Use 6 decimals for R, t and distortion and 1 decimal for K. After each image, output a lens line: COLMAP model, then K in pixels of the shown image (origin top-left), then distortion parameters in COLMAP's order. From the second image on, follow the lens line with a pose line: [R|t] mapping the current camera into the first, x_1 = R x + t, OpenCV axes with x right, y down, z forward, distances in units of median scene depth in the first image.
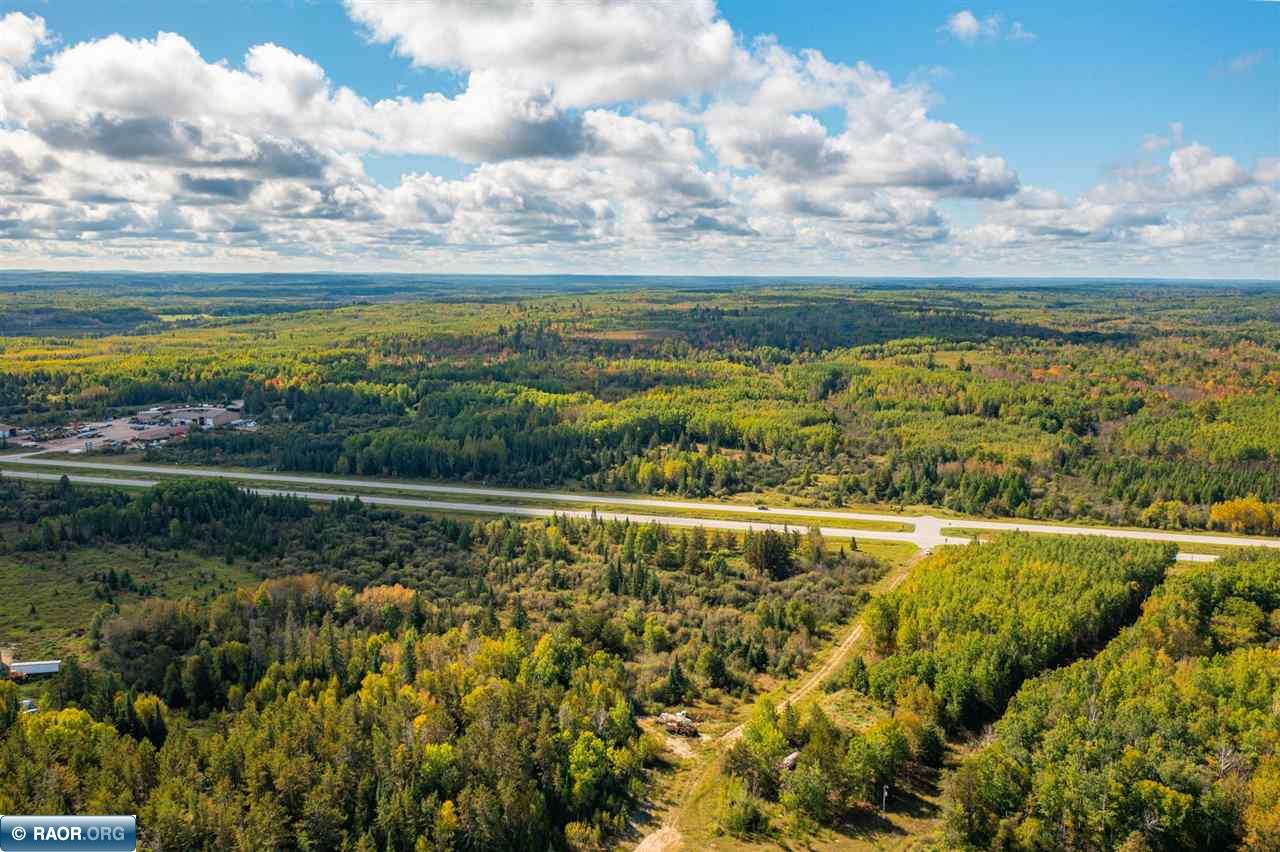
lens RADIAL K [[1014.0, 0, 504.8], [0, 1014.0, 424.0], [0, 0, 1]] dist [-0.011541, -0.004033]
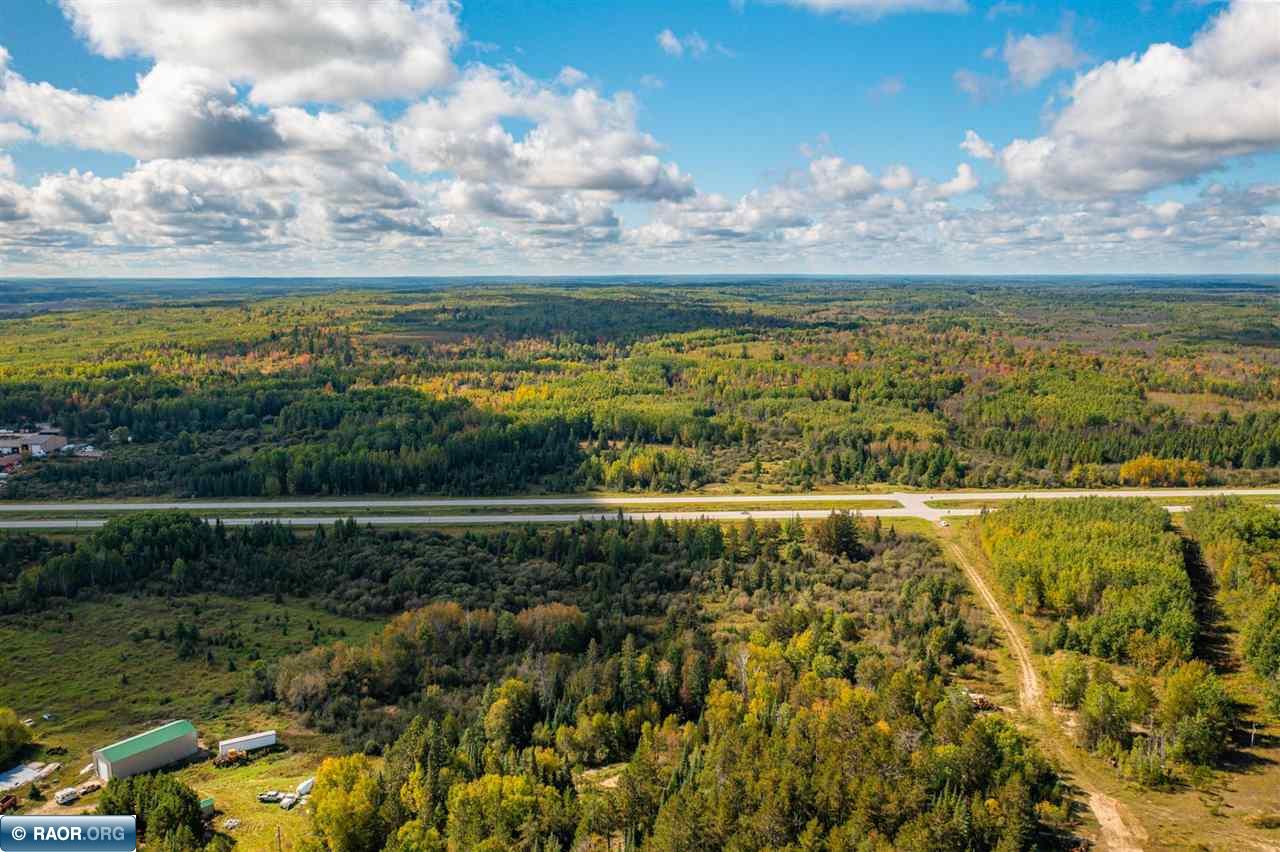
lens RADIAL K [[1014.0, 0, 504.8], [0, 1014.0, 424.0], [0, 0, 1]] dist [-0.011541, -0.004033]
pose [[0.953504, -0.055665, 0.296196, -0.165042], [0.055781, 0.998410, 0.008069, -0.008746], [-0.296175, 0.008829, 0.955093, 0.034510]]
